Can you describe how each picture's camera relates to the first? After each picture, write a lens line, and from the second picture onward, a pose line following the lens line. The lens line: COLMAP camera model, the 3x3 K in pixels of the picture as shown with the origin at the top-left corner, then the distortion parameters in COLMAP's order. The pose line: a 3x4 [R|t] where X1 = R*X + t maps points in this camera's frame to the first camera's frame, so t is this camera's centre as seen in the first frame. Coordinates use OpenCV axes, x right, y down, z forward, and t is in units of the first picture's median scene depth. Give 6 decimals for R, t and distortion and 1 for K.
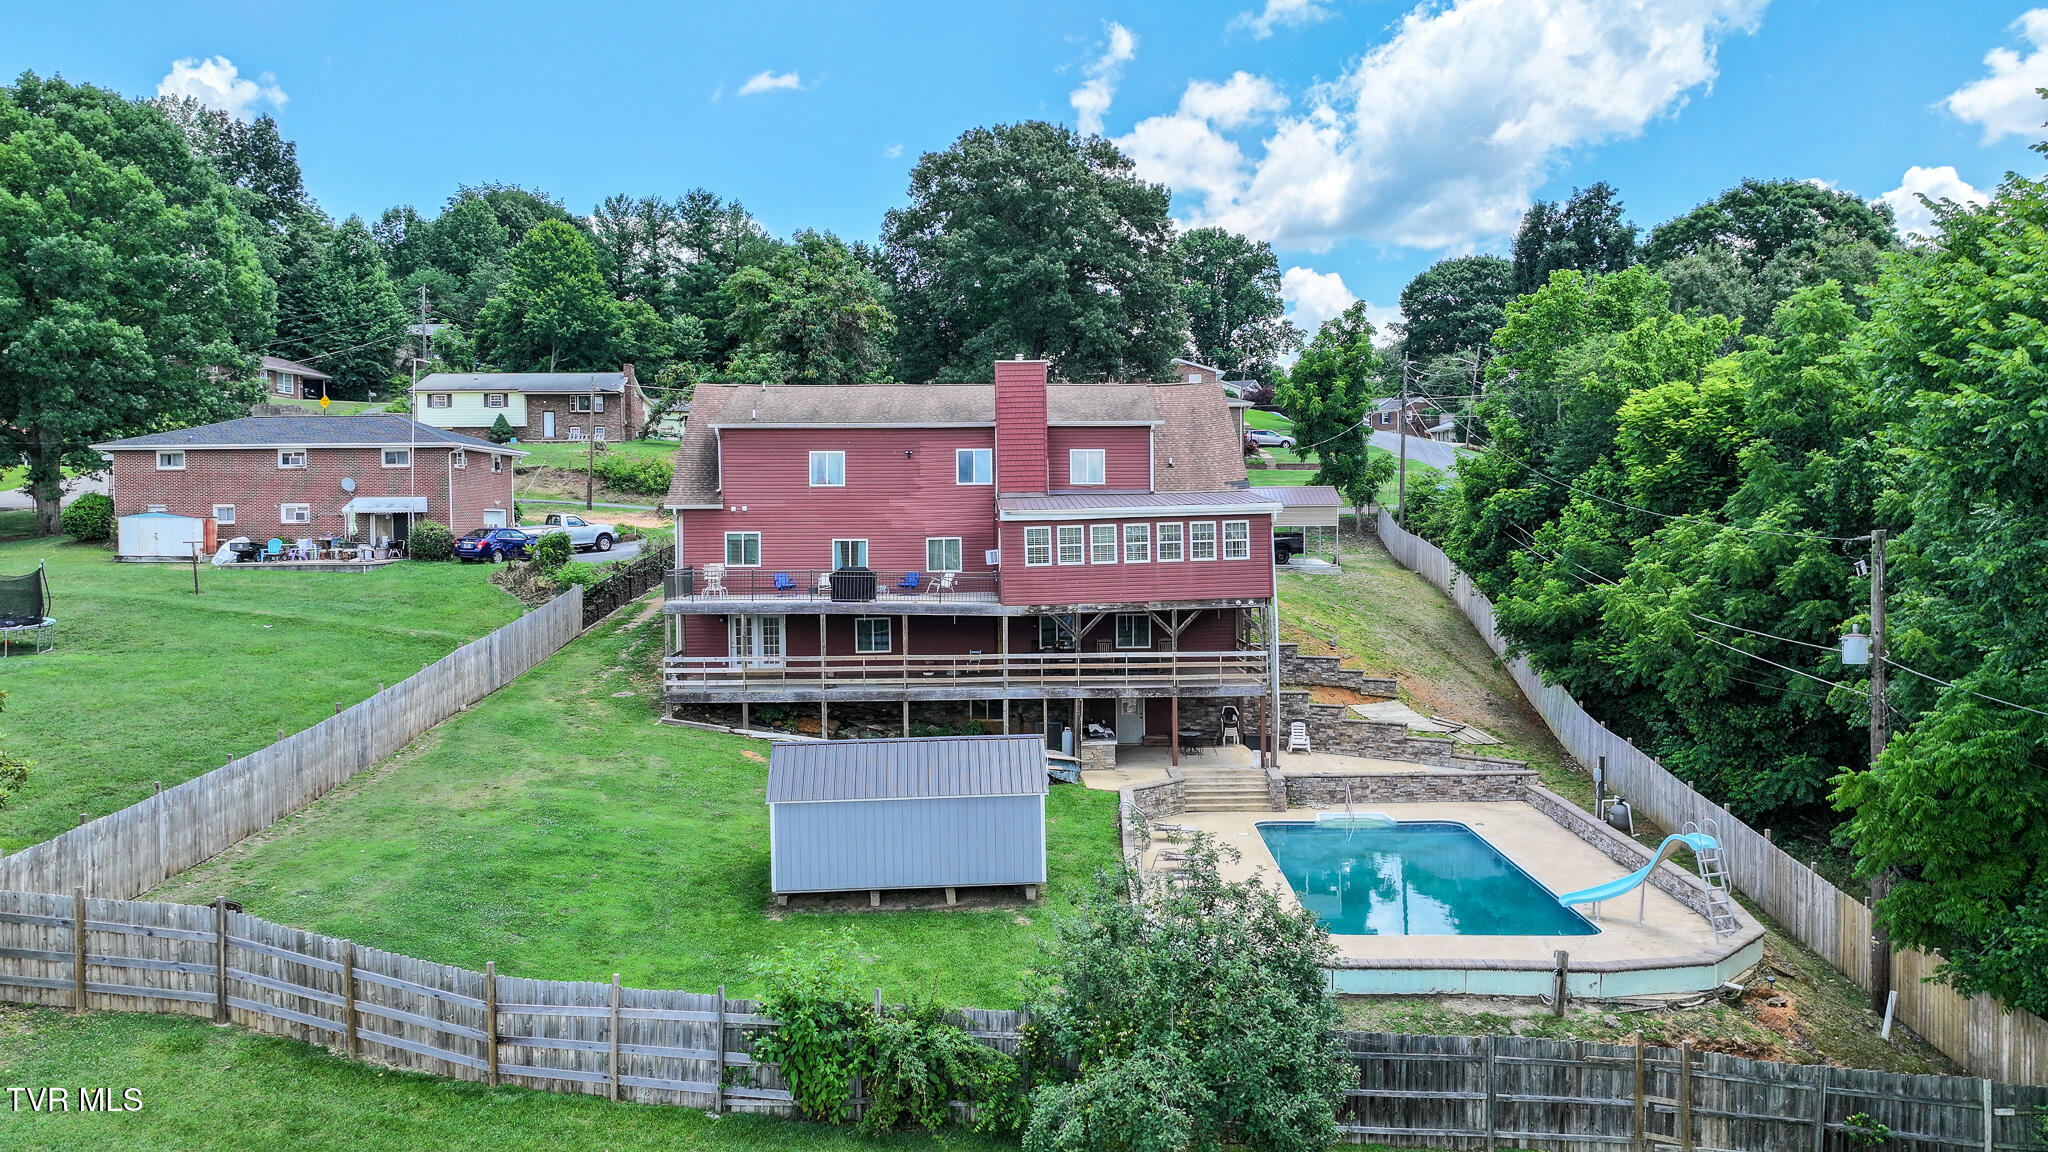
lens RADIAL K [[1444.0, 0, 1033.0], [0, 1444.0, 571.6], [0, 0, 1]] dist [0.007014, 0.004026]
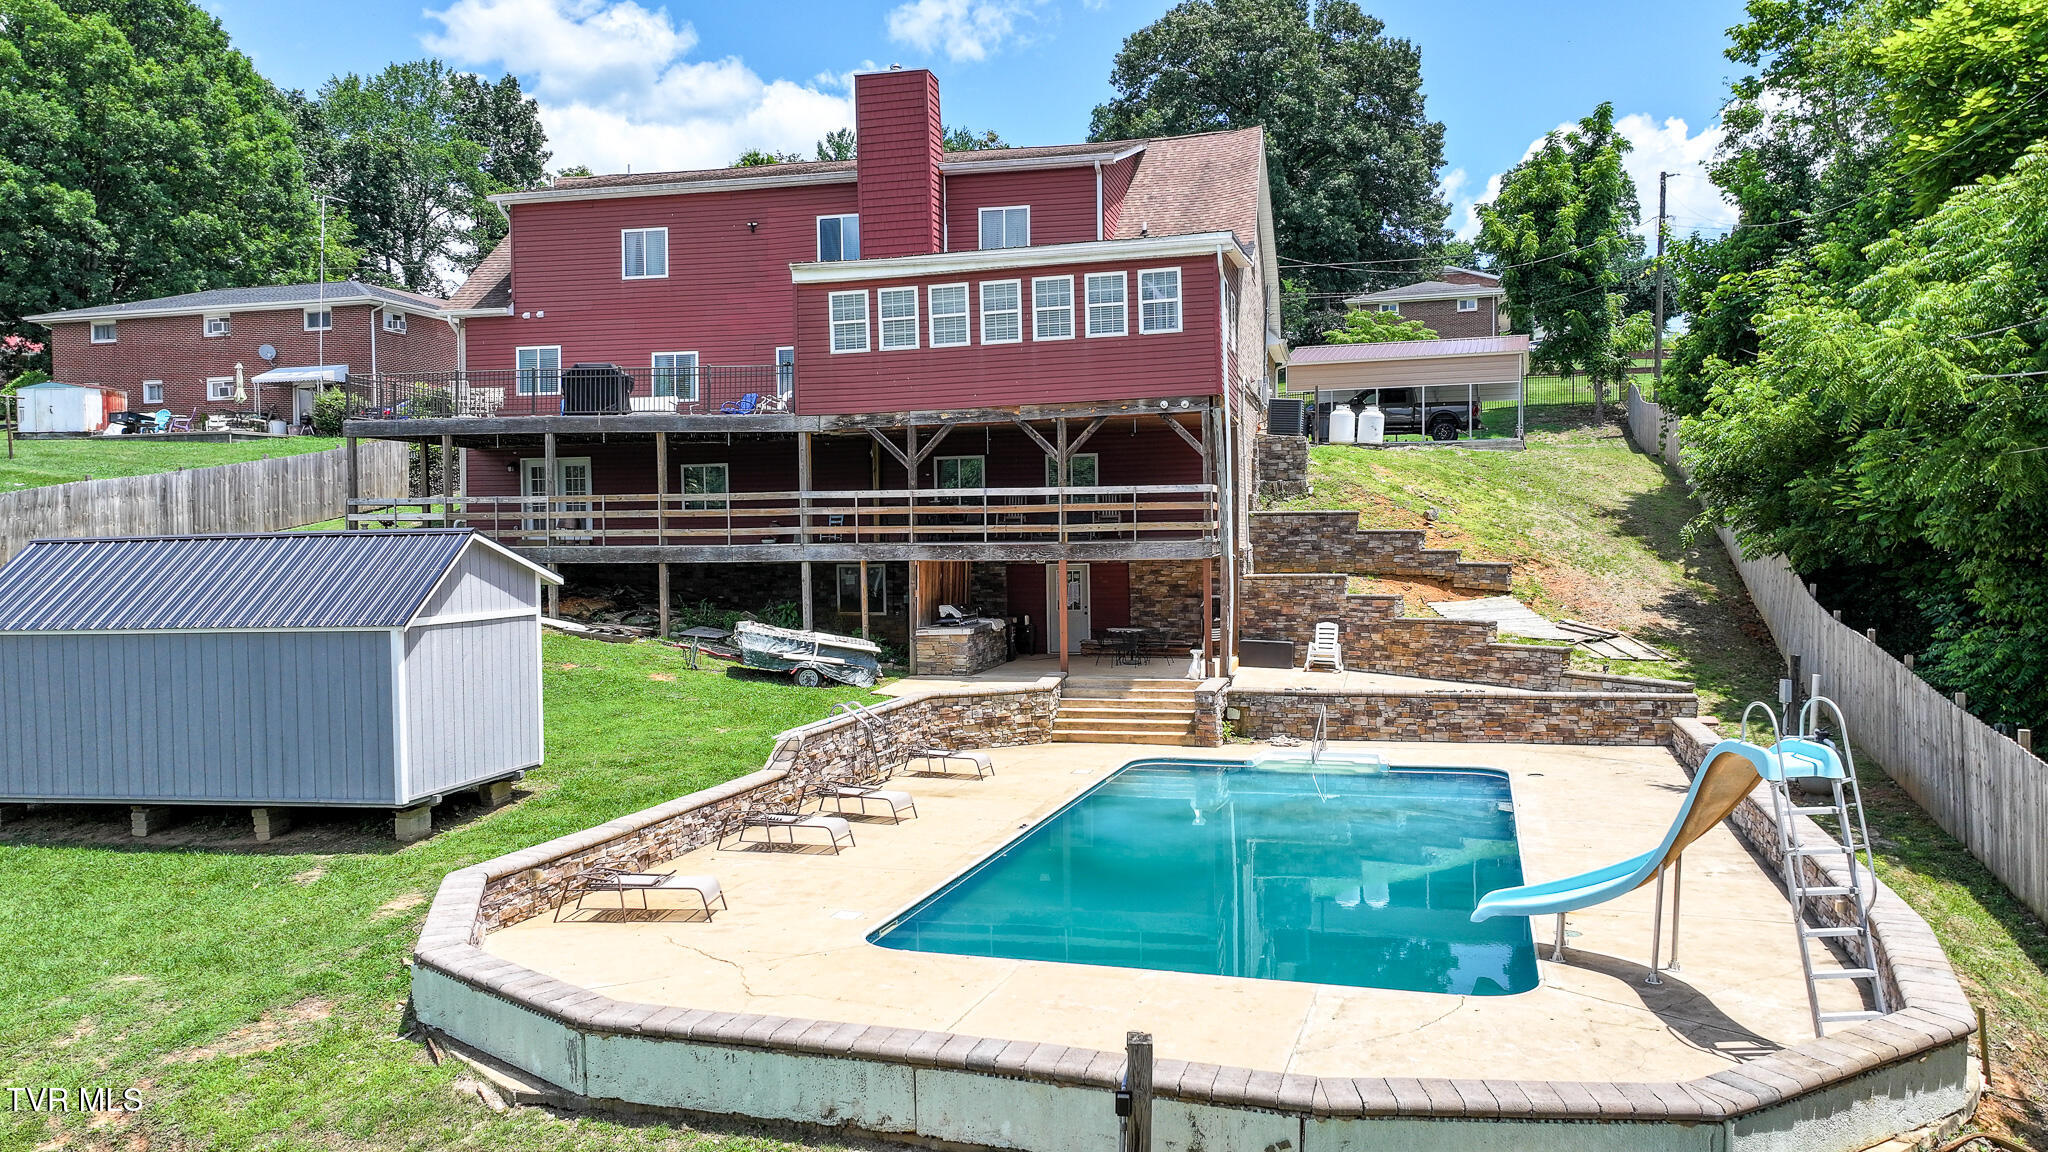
lens RADIAL K [[1444.0, 0, 1033.0], [0, 1444.0, 571.6], [0, 0, 1]] dist [0.007014, 0.004026]
pose [[0.965915, 0.004219, -0.258826, 0.247026], [-0.005548, 0.999975, -0.004407, 0.094916], [0.258801, 0.005693, 0.965914, 0.400543]]
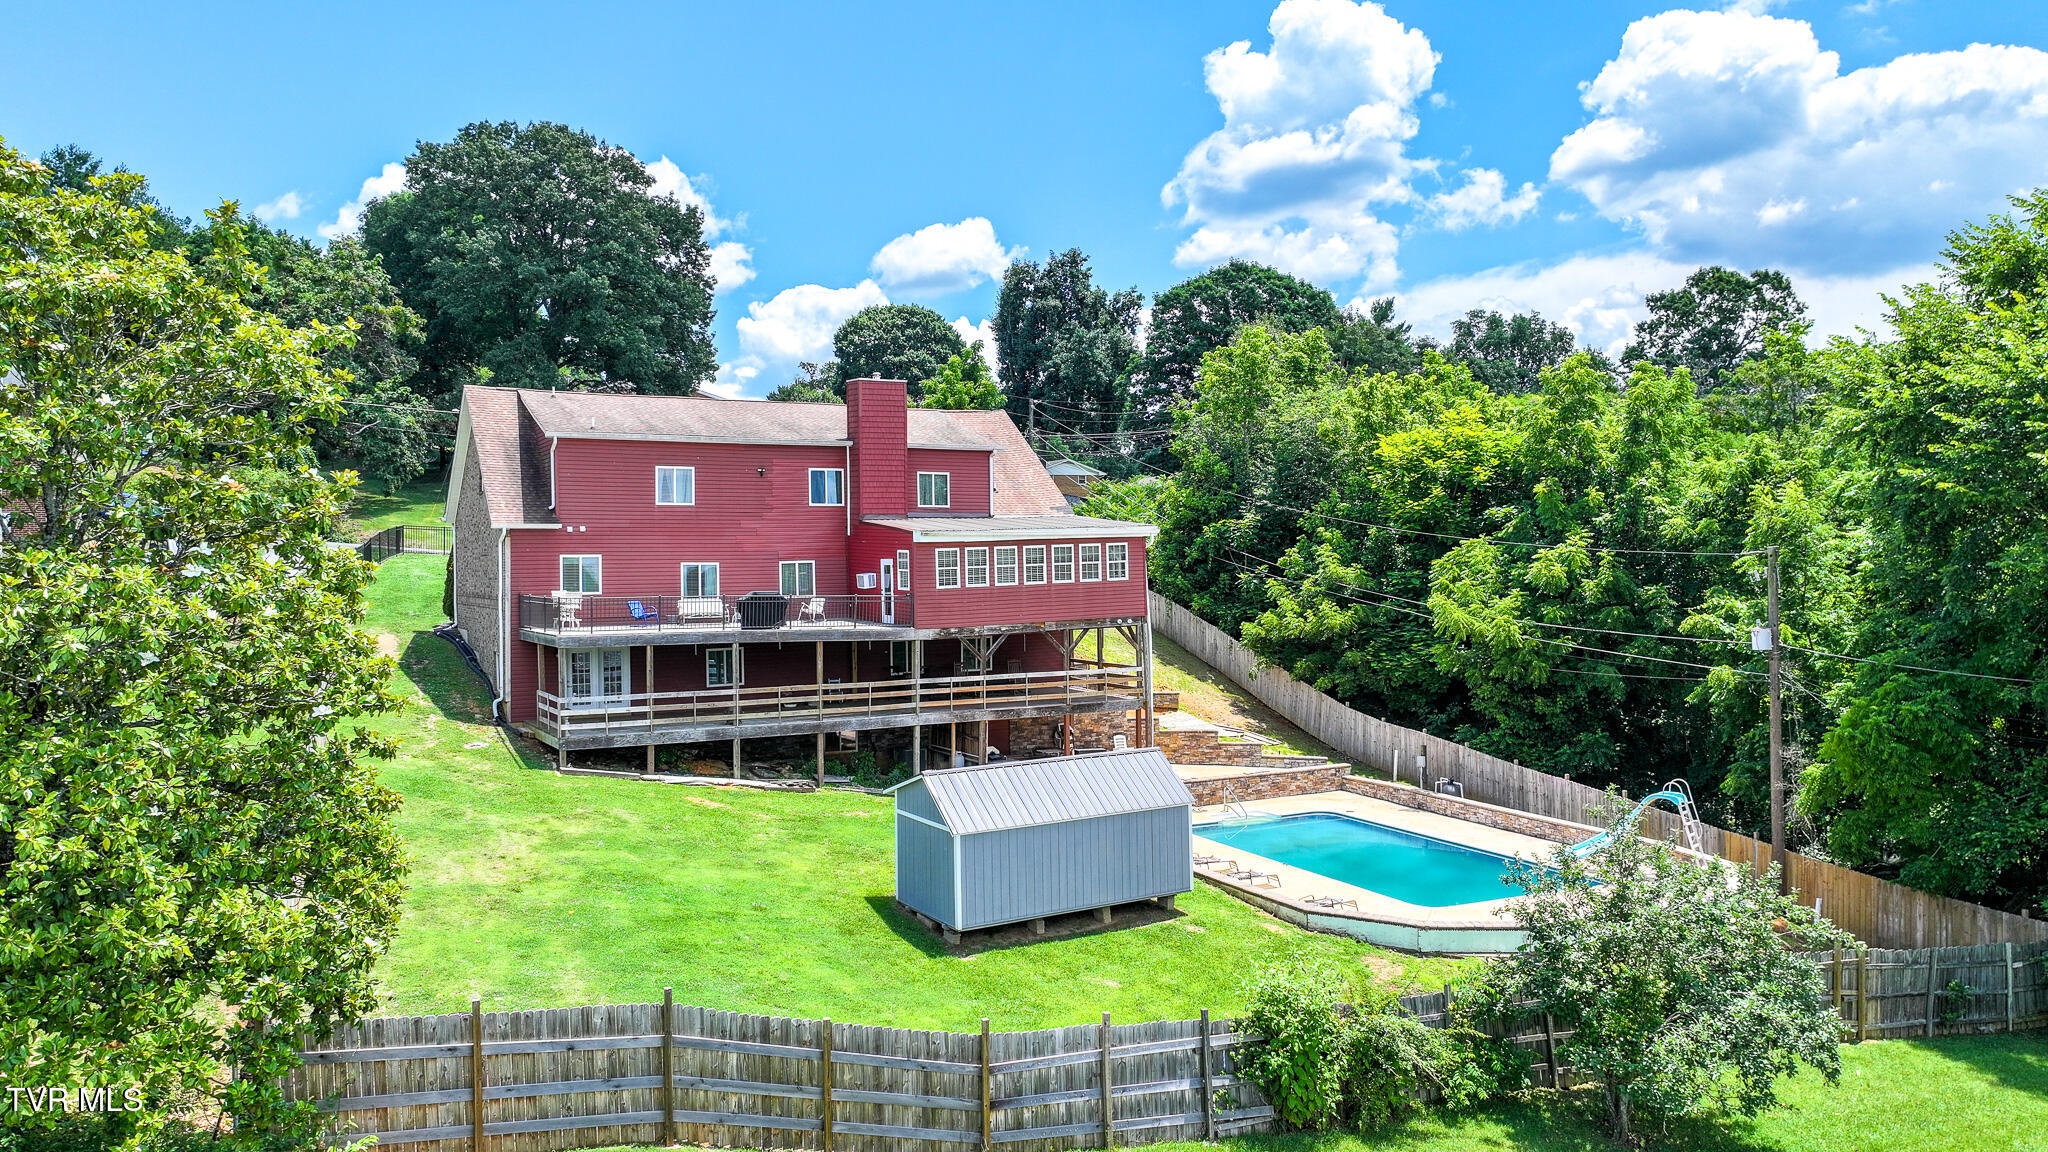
lens RADIAL K [[1445.3, 0, 1041.4], [0, 1445.3, 554.5], [0, 0, 1]] dist [0.015186, 0.000034]
pose [[0.887298, 0.000103, 0.461196, -0.393502], [0.017375, 0.999283, -0.033651, 0.007291], [-0.460869, 0.037871, 0.886660, 0.093456]]
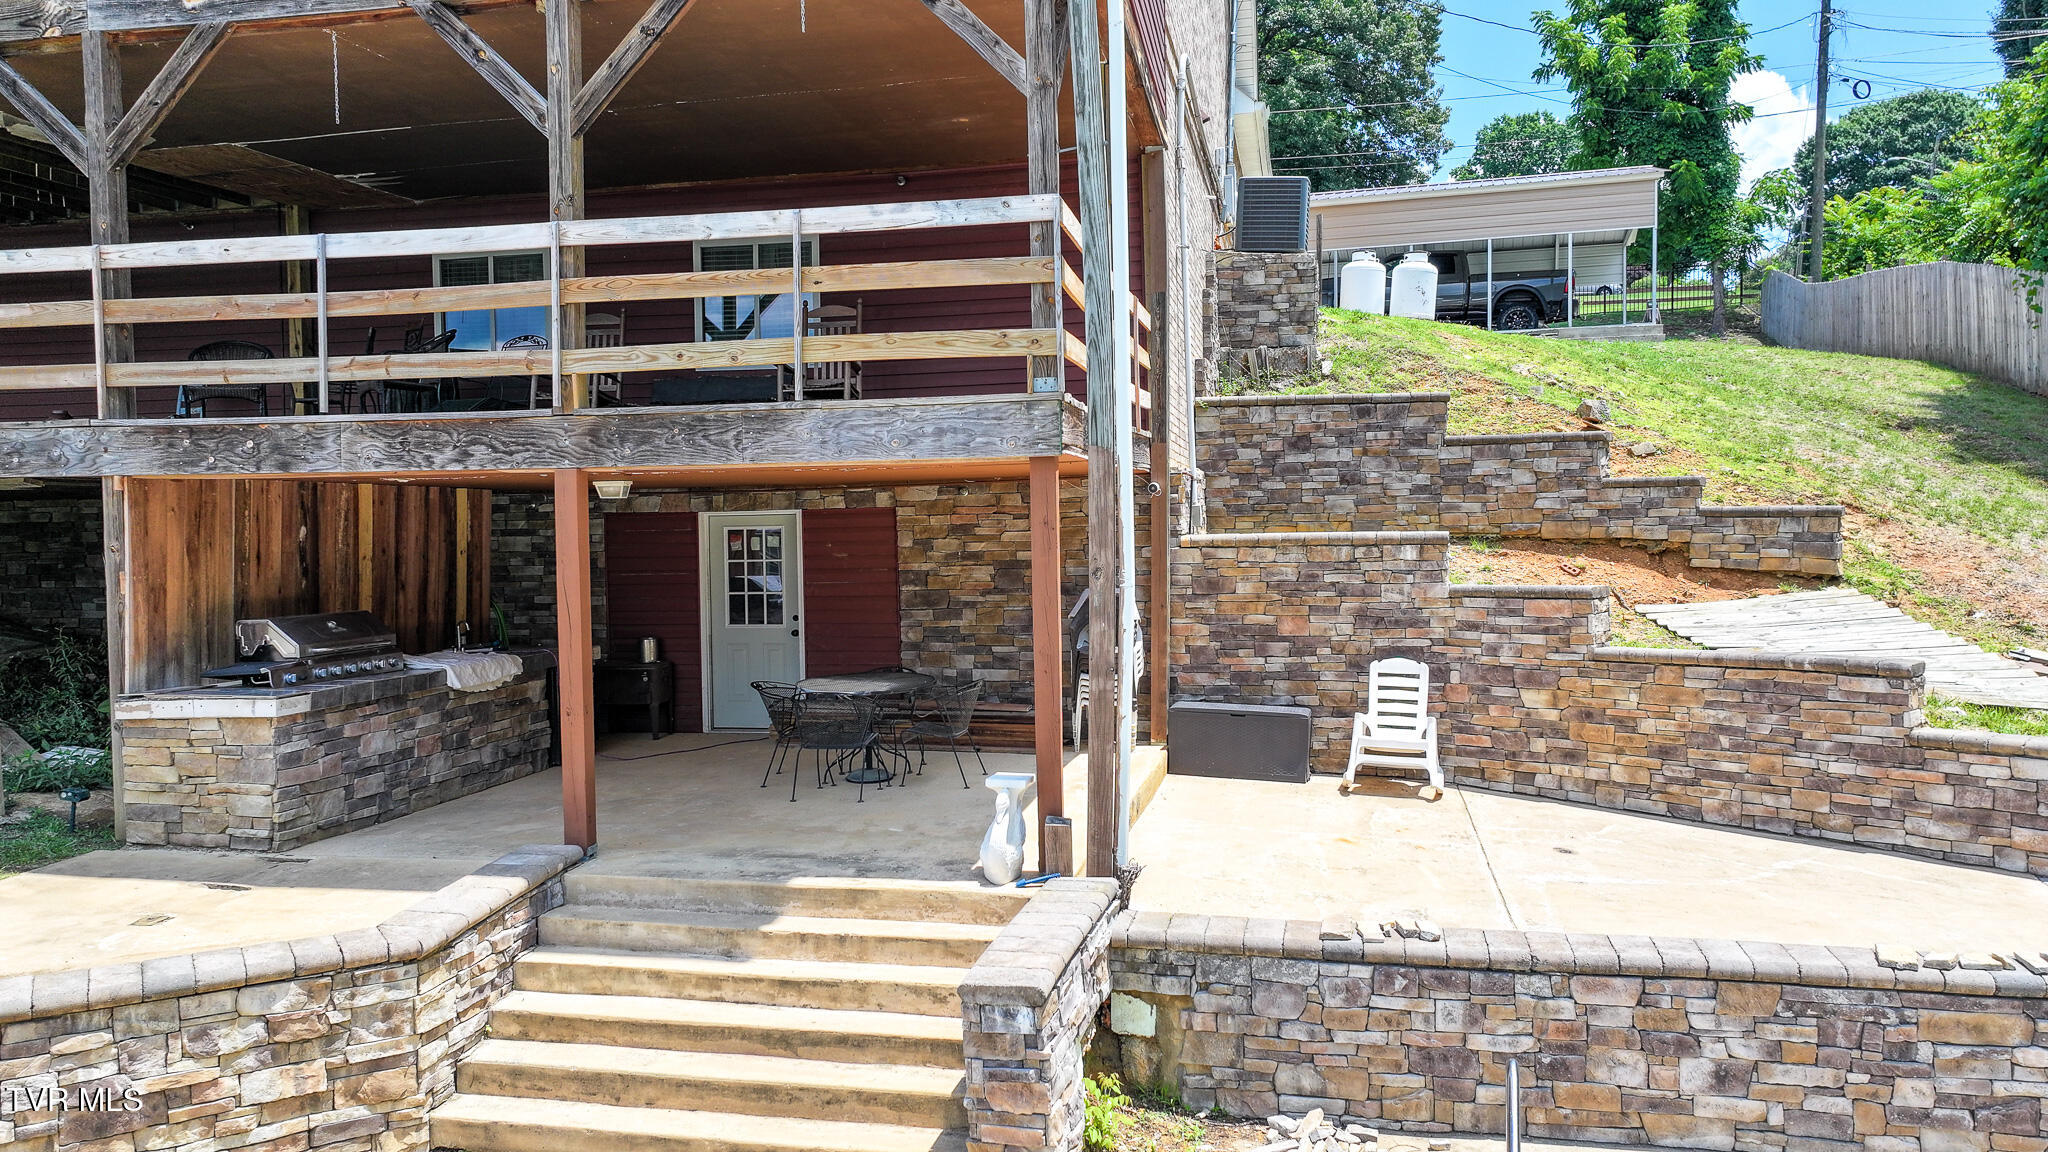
lens RADIAL K [[1444.0, 0, 1033.0], [0, 1444.0, 571.6], [0, 0, 1]] dist [0.007014, 0.004026]
pose [[0.973448, 0.003426, -0.228883, 0.199118], [-0.003834, 0.999992, -0.001339, 0.100220], [0.228877, 0.002181, 0.973453, 0.836690]]
